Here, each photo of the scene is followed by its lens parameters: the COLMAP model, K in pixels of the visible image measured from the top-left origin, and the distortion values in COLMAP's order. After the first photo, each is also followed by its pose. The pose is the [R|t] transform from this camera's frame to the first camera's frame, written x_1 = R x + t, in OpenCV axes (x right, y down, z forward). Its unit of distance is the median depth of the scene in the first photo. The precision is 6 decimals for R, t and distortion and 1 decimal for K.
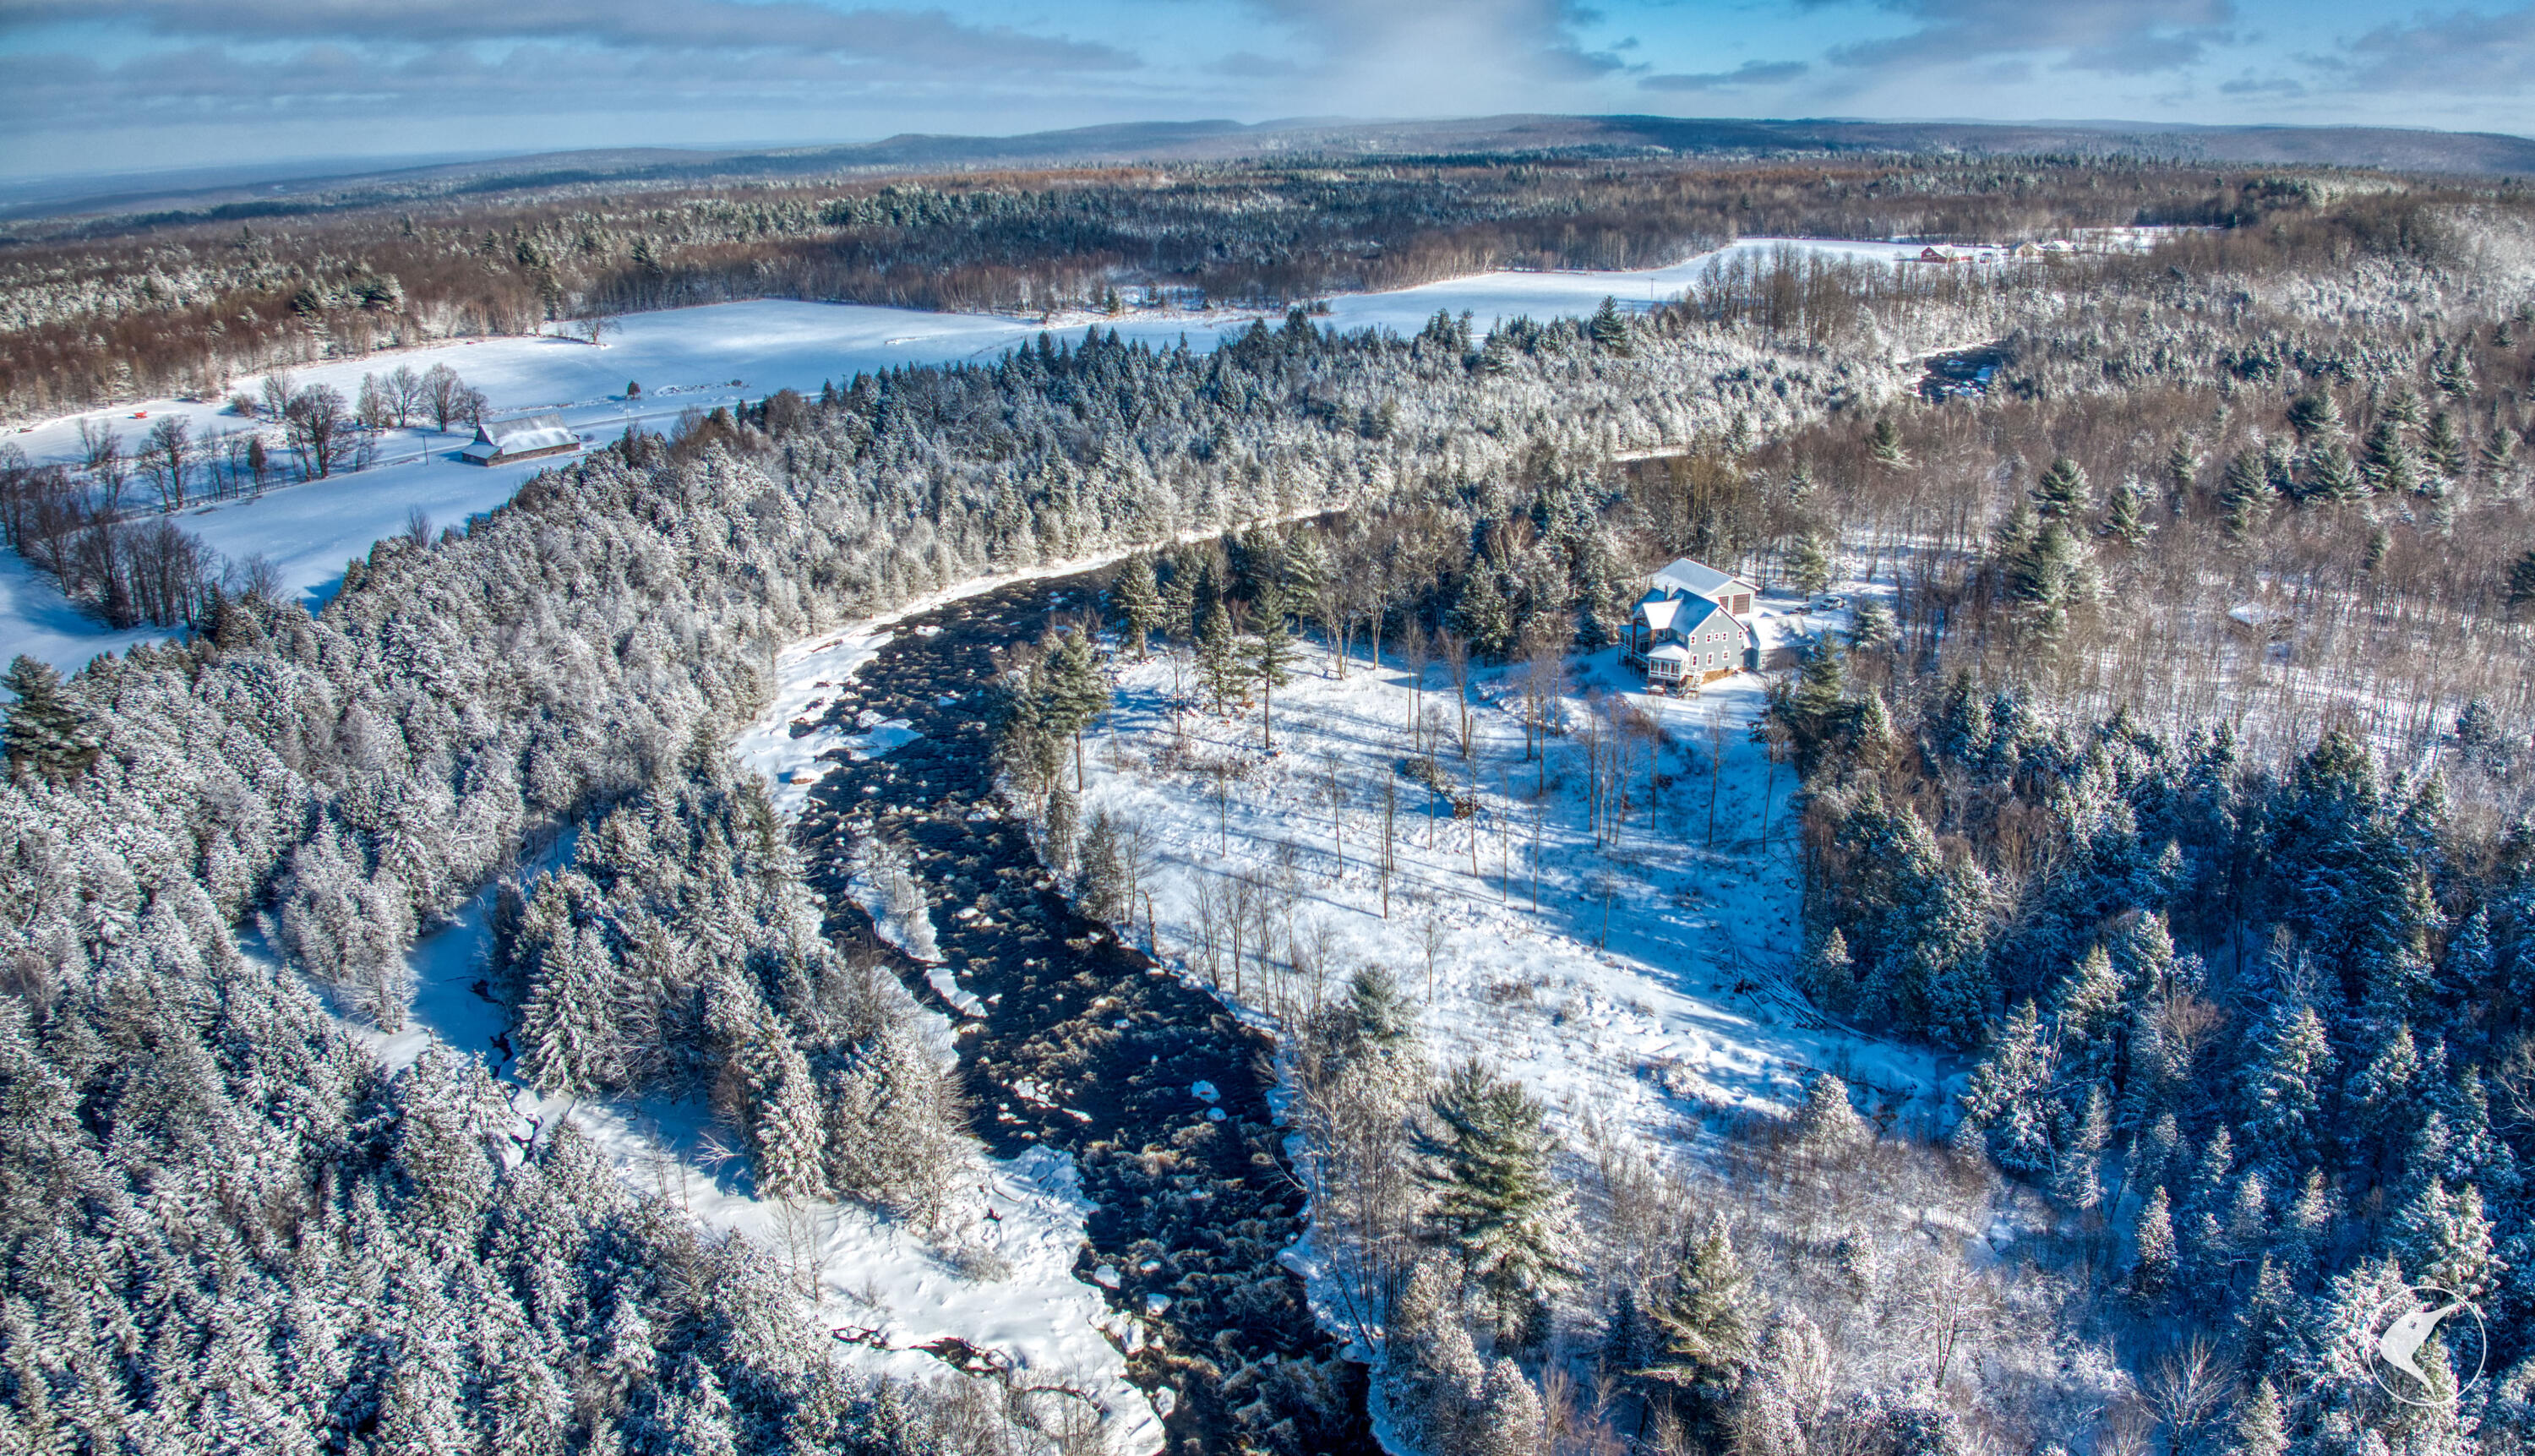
lens RADIAL K [[1822.9, 0, 1279.1], [0, 1822.9, 724.5], [0, 0, 1]] dist [-0.106210, -0.008590]
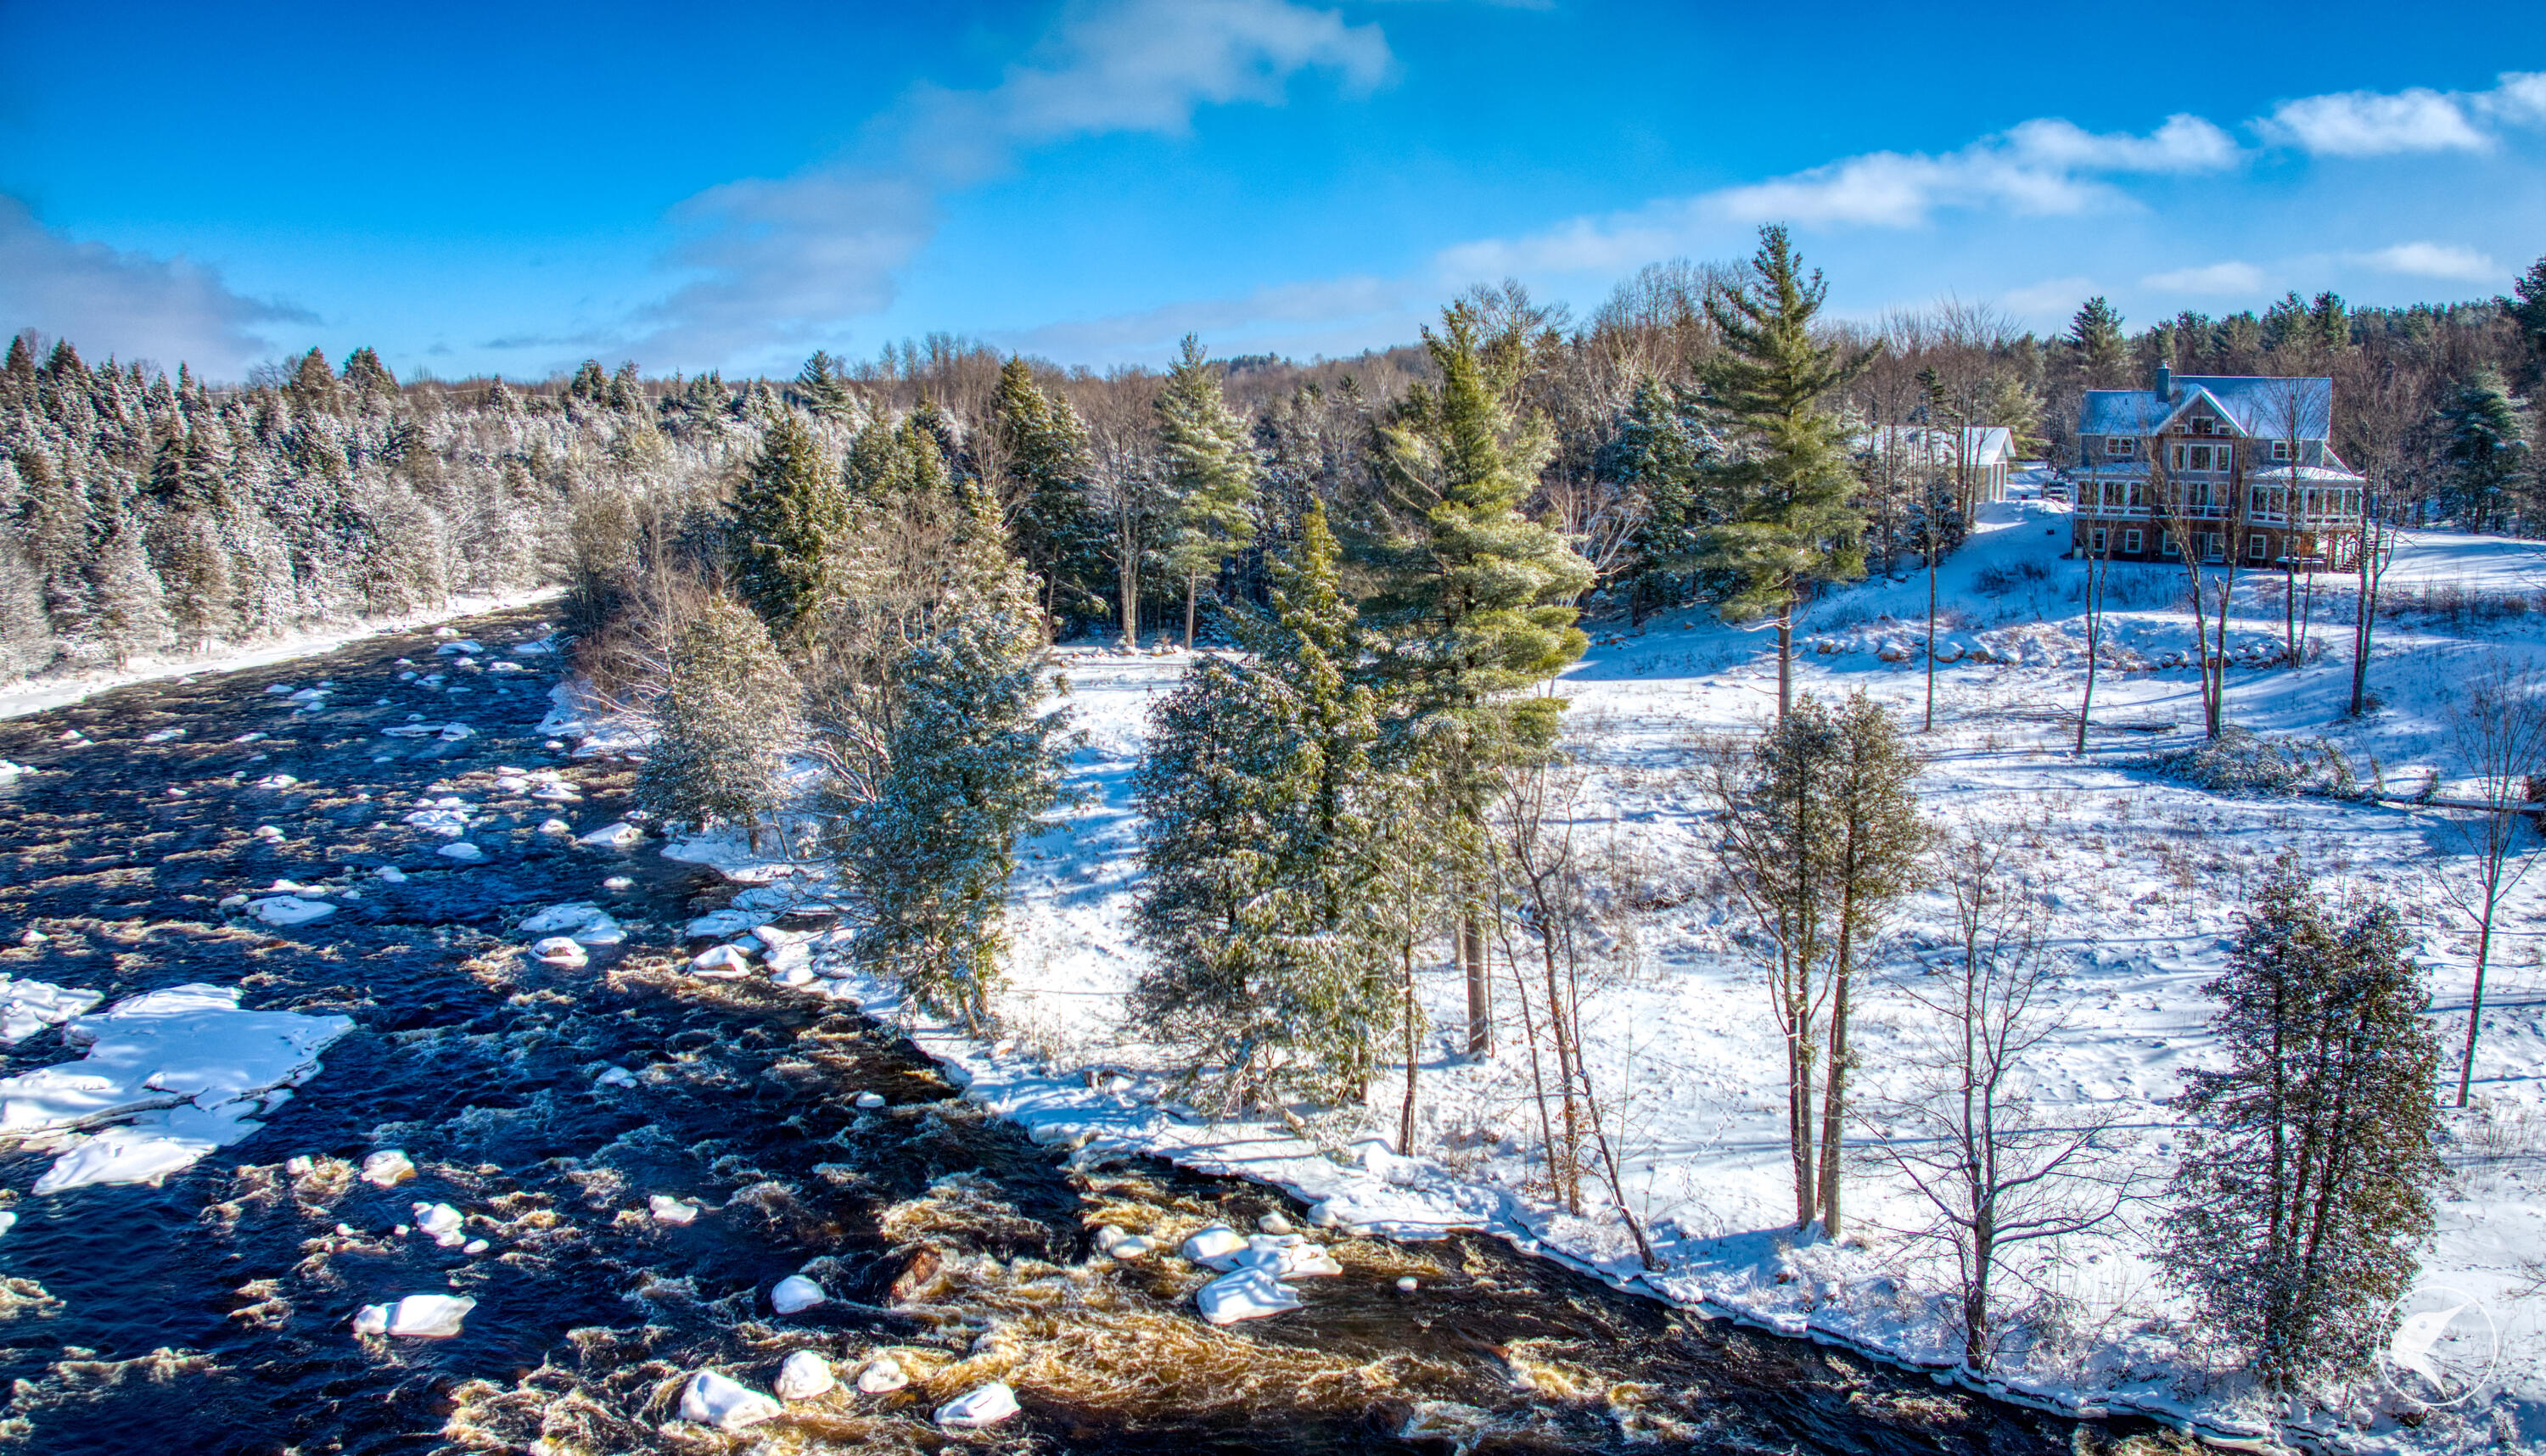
lens RADIAL K [[1830.6, 0, 1284.7], [0, 1830.6, 724.4], [0, 0, 1]] dist [-0.106210, -0.008590]
pose [[0.779296, -0.089842, 0.620183, -0.183738], [0.194216, 0.975566, -0.102721, 0.011292], [-0.595801, 0.200499, 0.777703, 0.588684]]
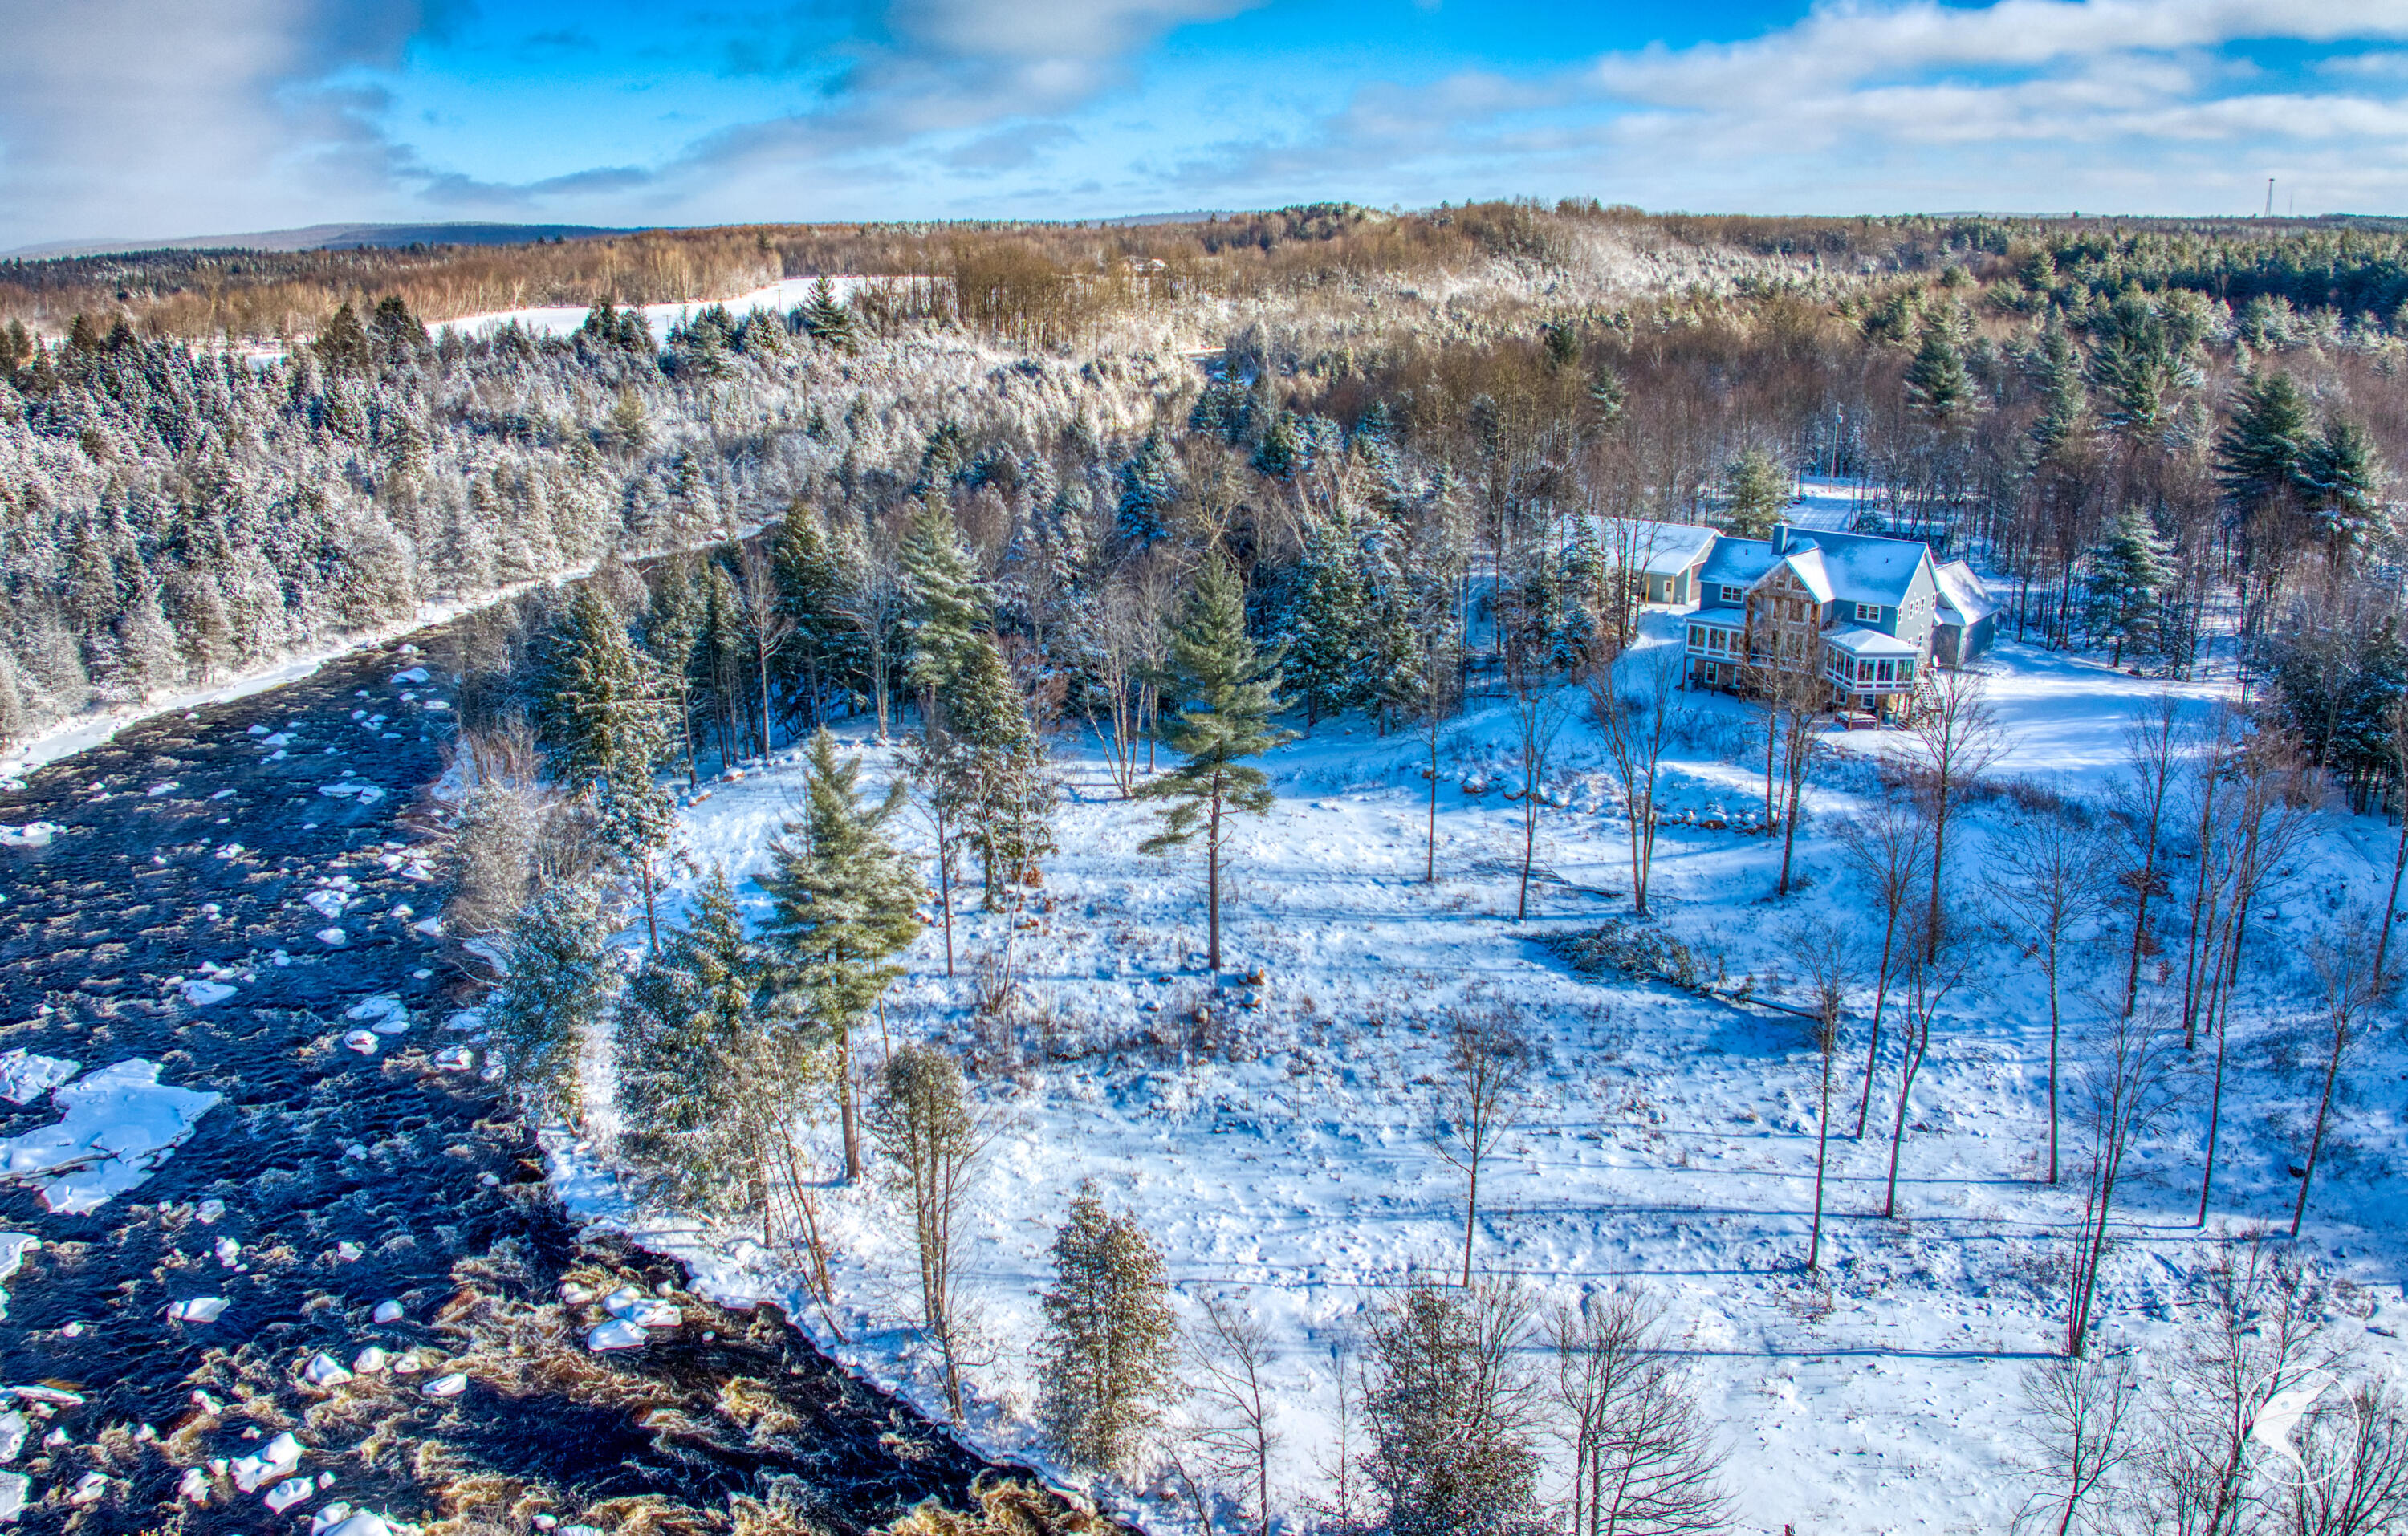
lens RADIAL K [[1925.1, 0, 1099.6], [0, 1925.1, 769.5], [0, 0, 1]] dist [-0.110920, -0.004456]
pose [[0.869889, -0.122852, 0.477703, -0.165346], [0.149283, 0.988638, -0.017592, -0.019662], [-0.470114, 0.086617, 0.878345, 0.455639]]
